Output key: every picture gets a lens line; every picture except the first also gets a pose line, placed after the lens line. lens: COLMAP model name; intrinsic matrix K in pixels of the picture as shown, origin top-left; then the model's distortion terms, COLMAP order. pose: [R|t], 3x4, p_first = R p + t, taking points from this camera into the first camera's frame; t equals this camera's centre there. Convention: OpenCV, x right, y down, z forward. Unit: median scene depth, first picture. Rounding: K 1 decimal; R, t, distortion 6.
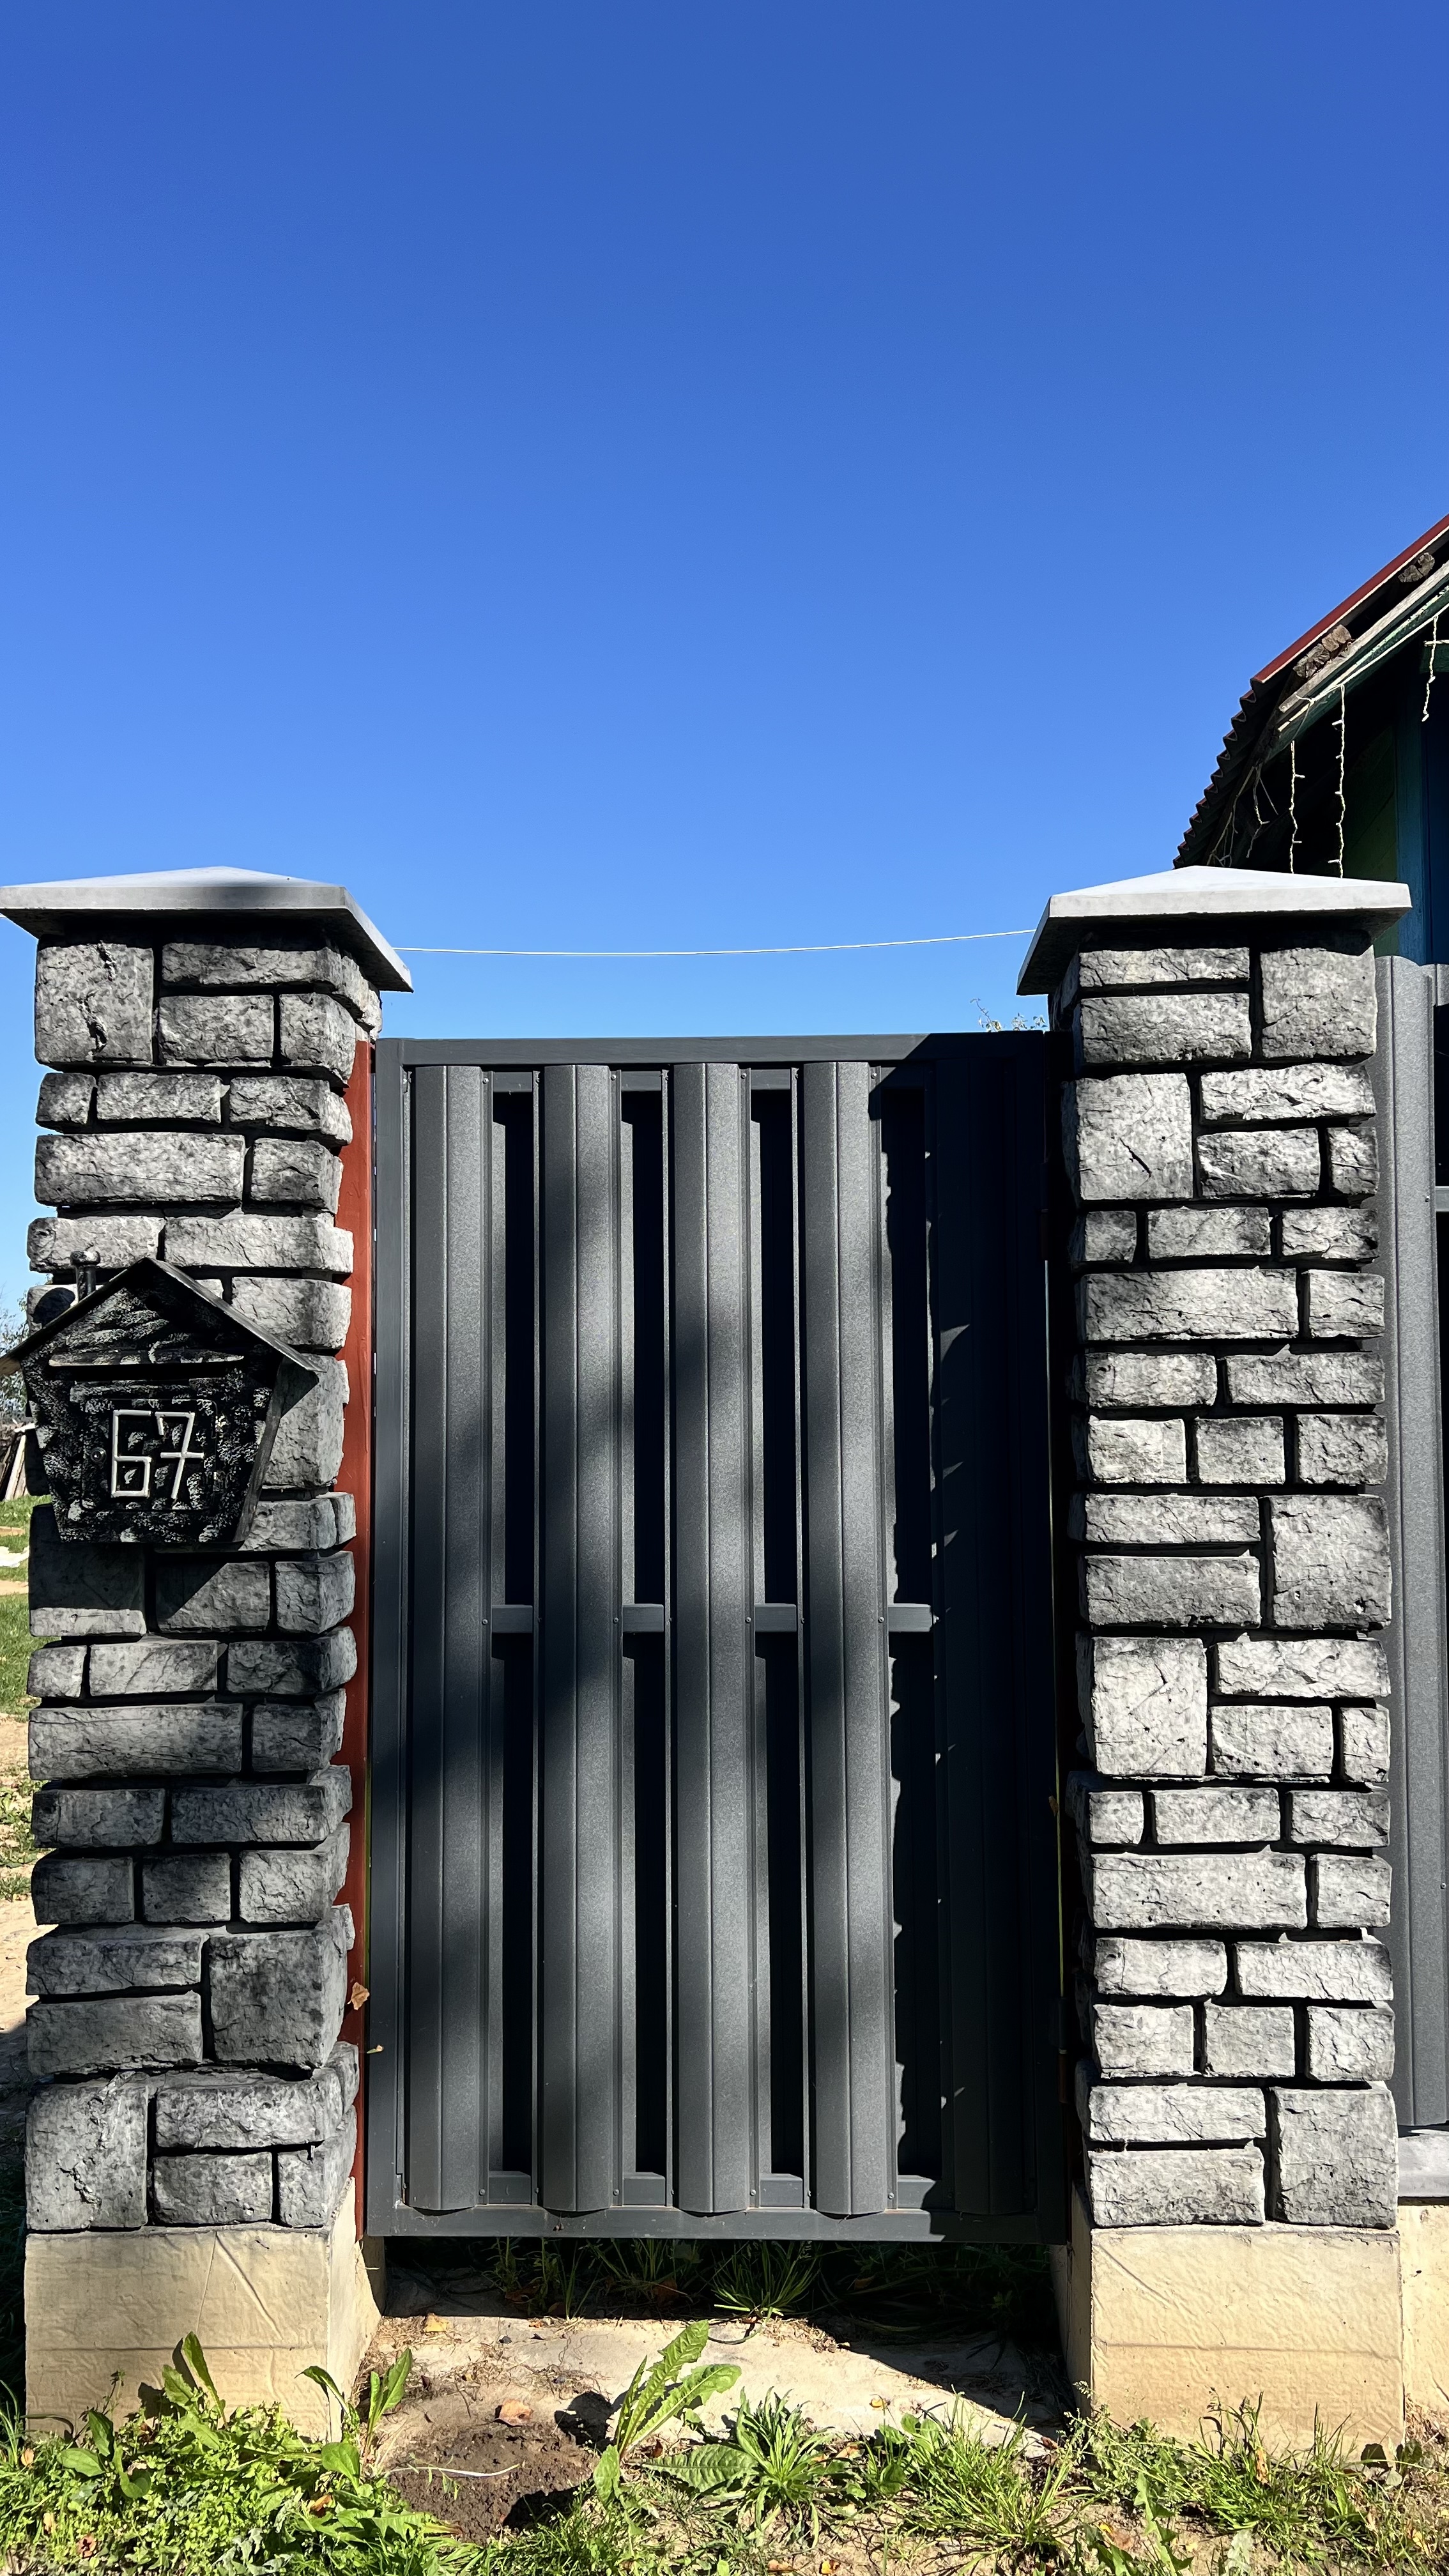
lens RADIAL K [[1961.0, 0, 725.4], [0, 1961.0, 1291.8], [0, 0, 1]] dist [0.079818, -0.113659]
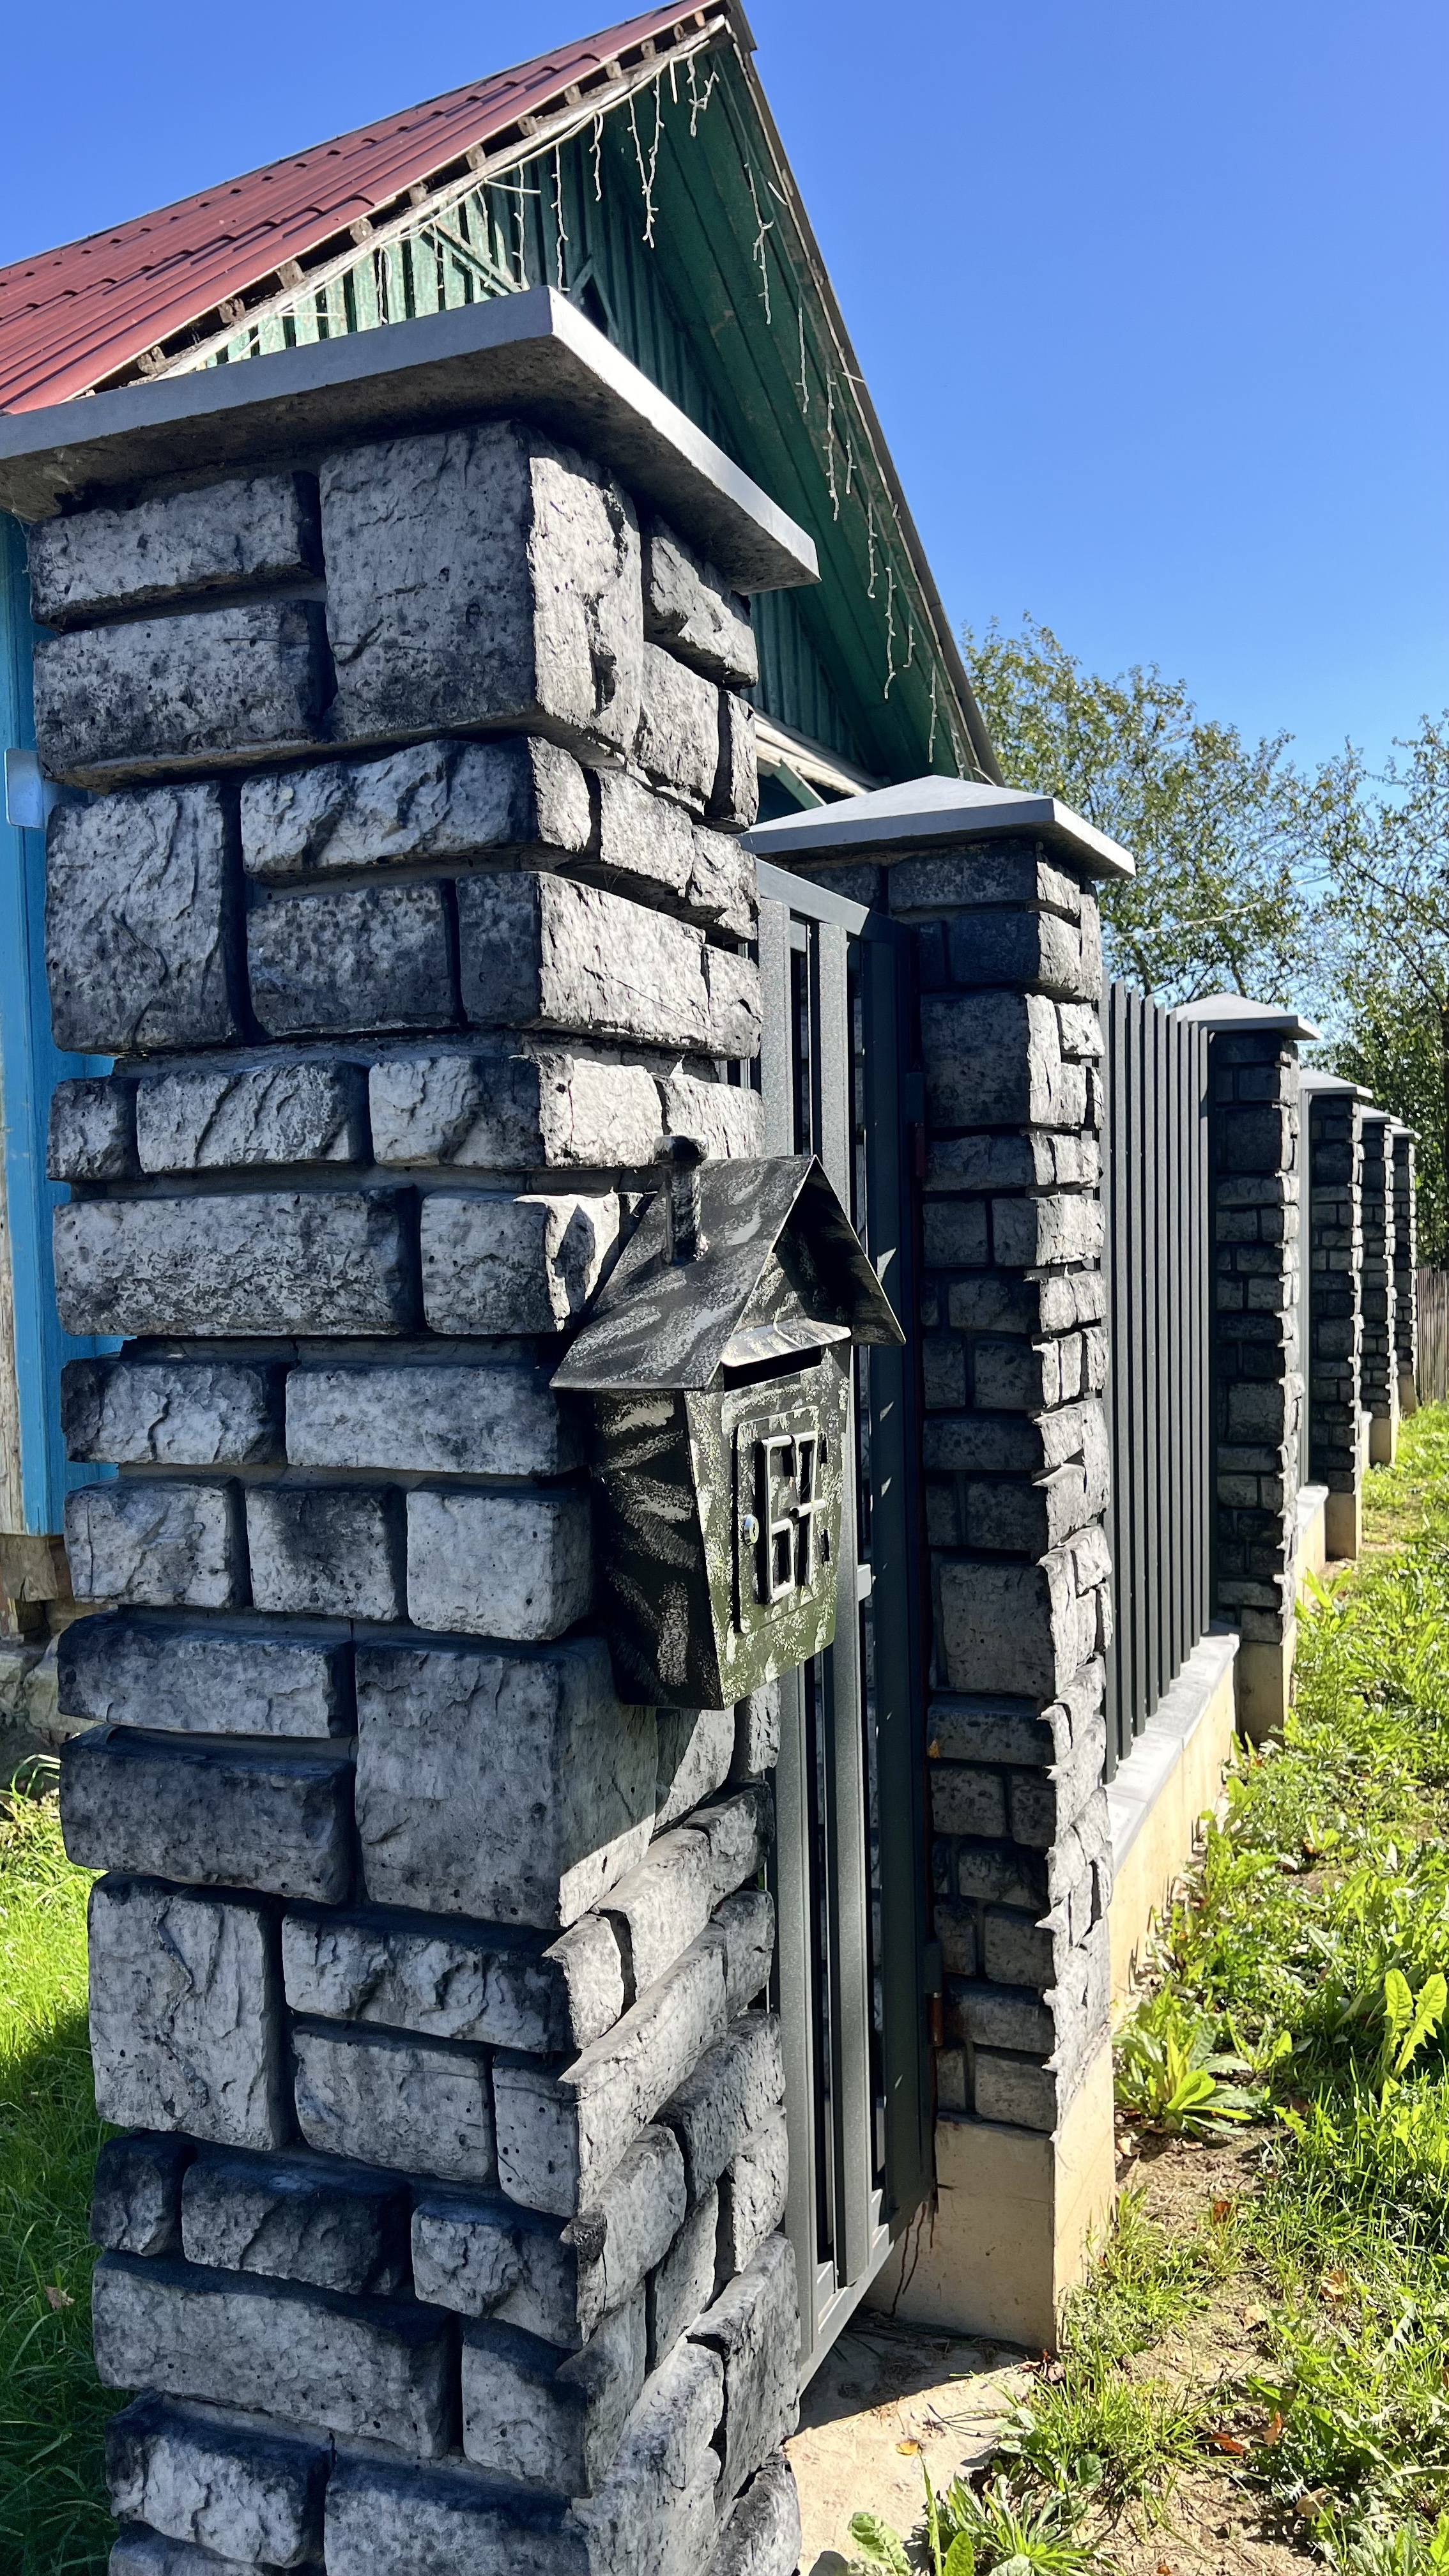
lens RADIAL K [[1954.5, 0, 767.7], [0, 1954.5, 1302.8], [0, 0, 1]] dist [0.077228, -0.106517]
pose [[0.306803, -0.036508, 0.951073, -0.803683], [-0.041788, 0.997784, 0.051782, -0.004370], [-0.950855, -0.055631, 0.304598, 0.837168]]
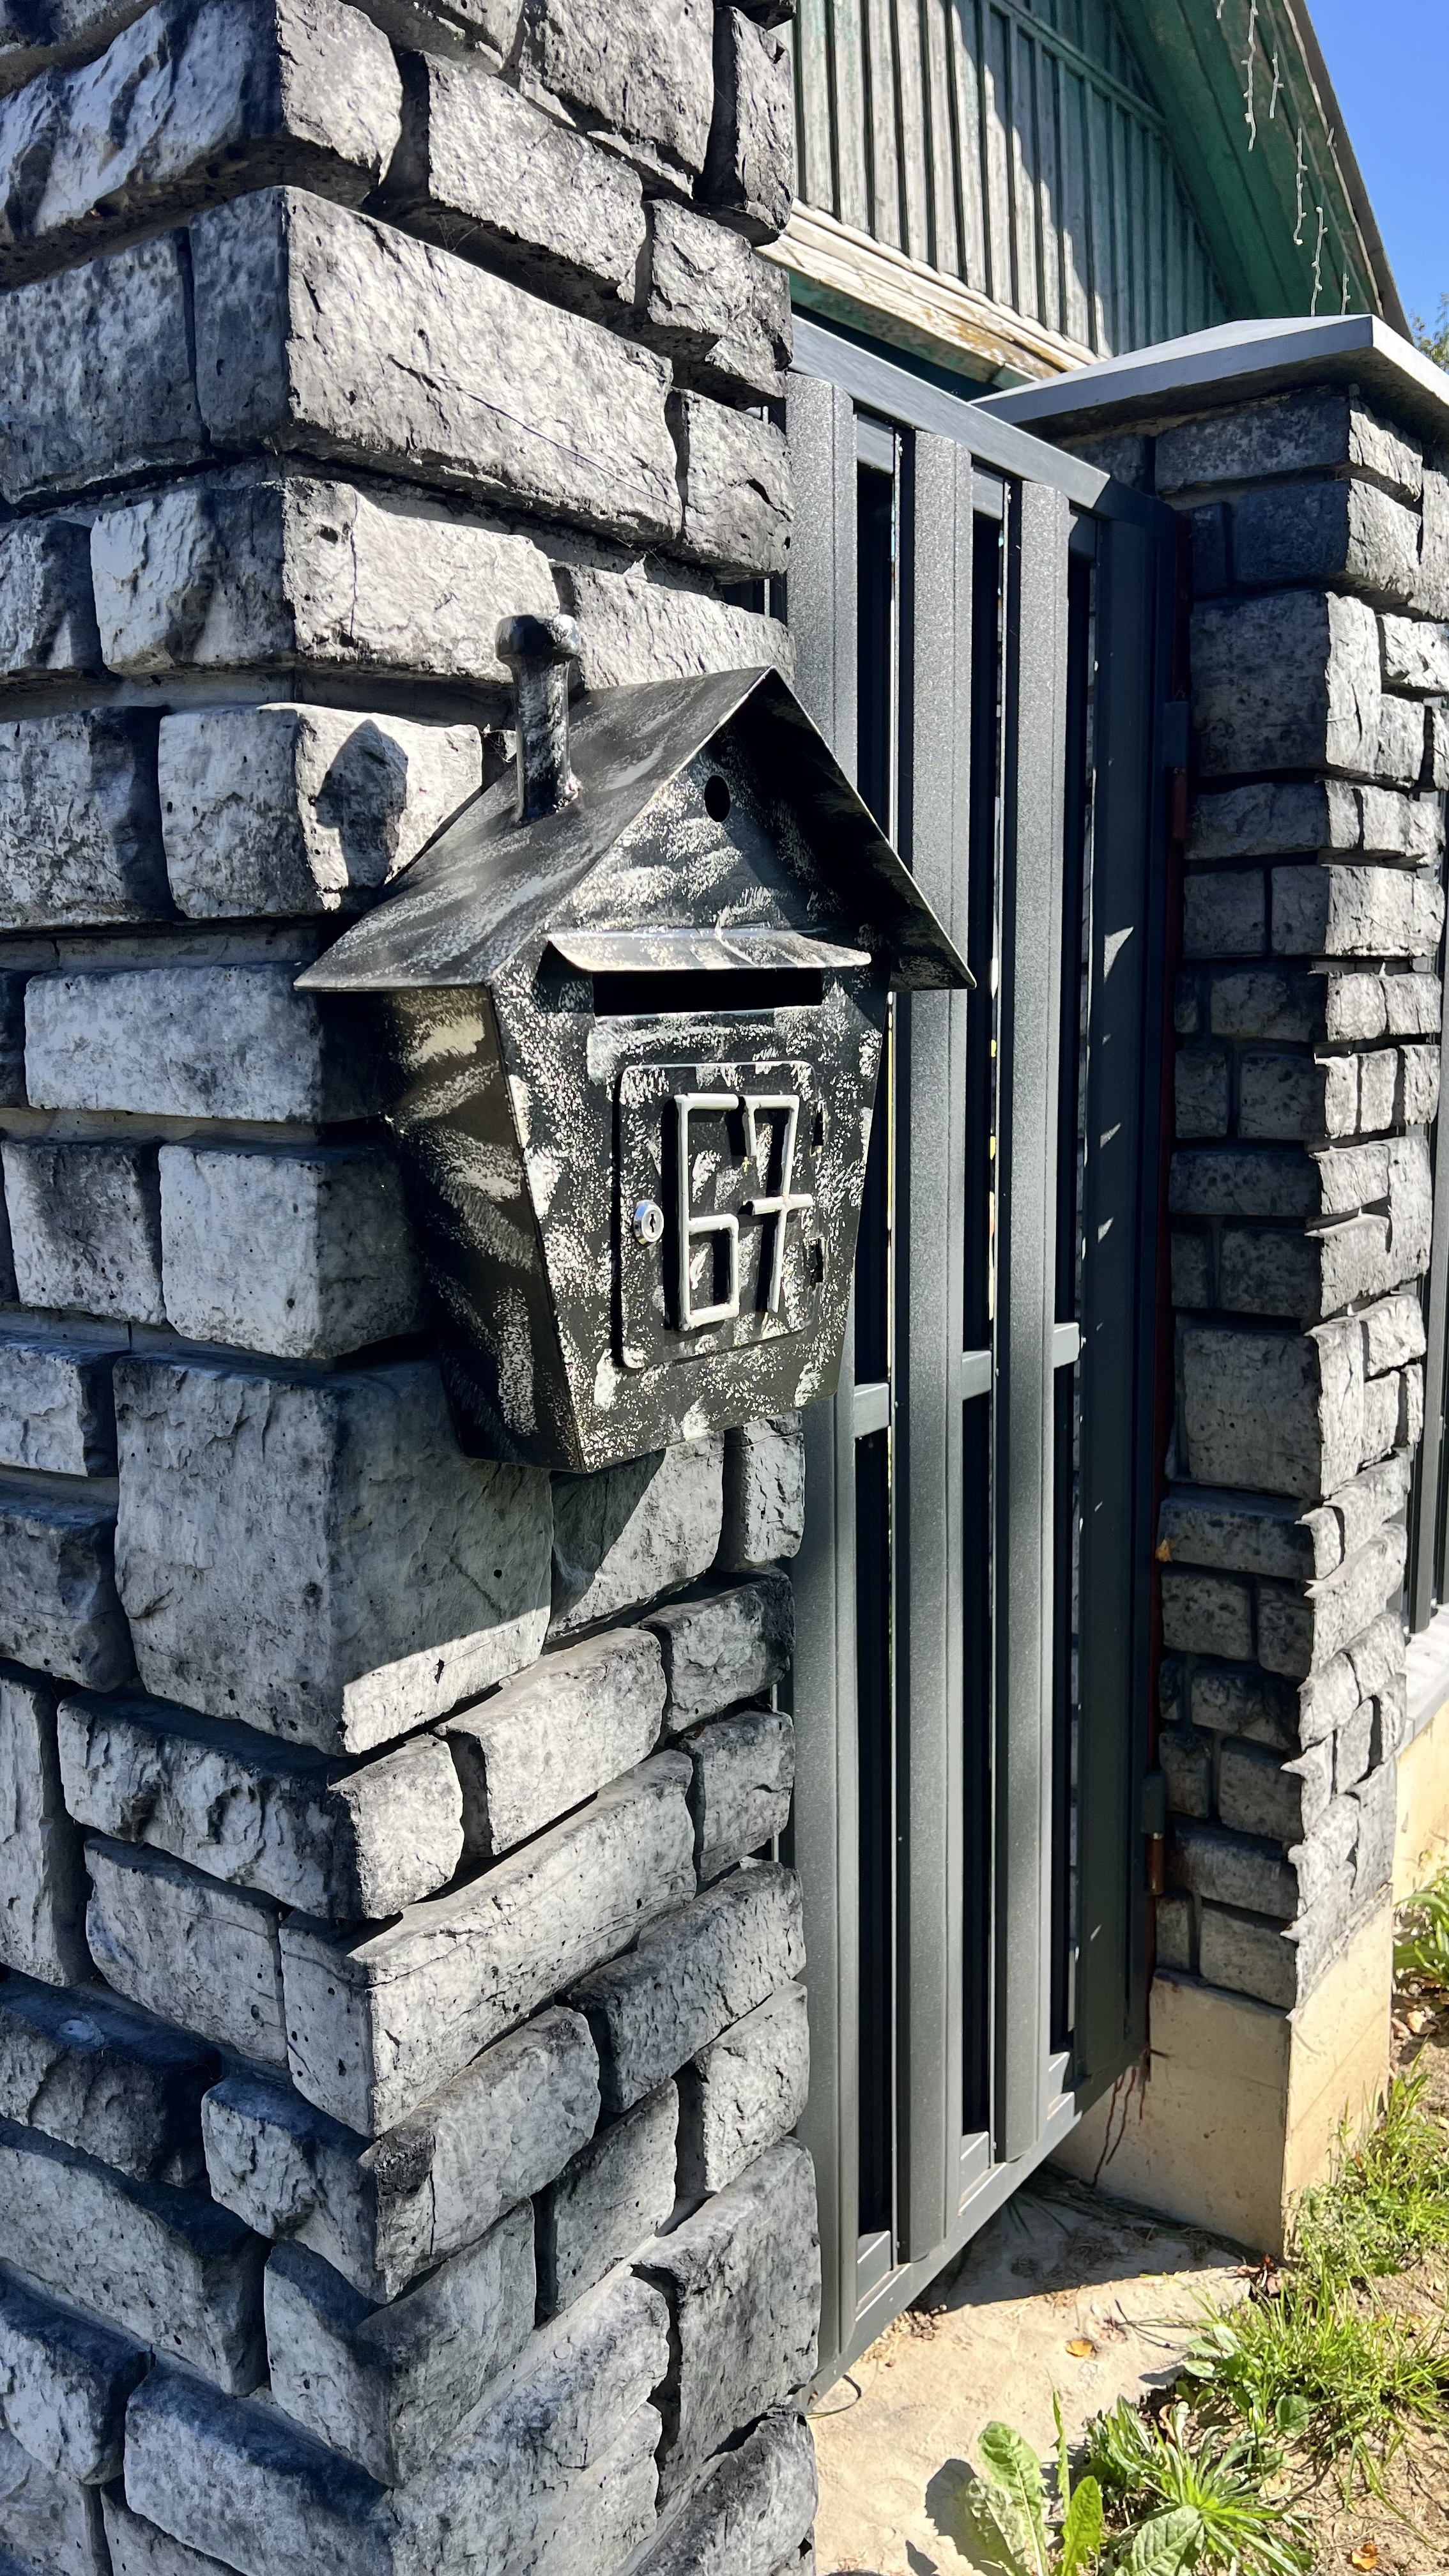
lens RADIAL K [[1961.0, 0, 725.4], [0, 1961.0, 1291.8], [0, 0, 1]] dist [0.079818, -0.113659]
pose [[0.517771, -0.120523, 0.846987, -0.613614], [-0.046293, 0.984630, 0.168409, 0.034133], [-0.854266, -0.126407, 0.504234, 0.801417]]
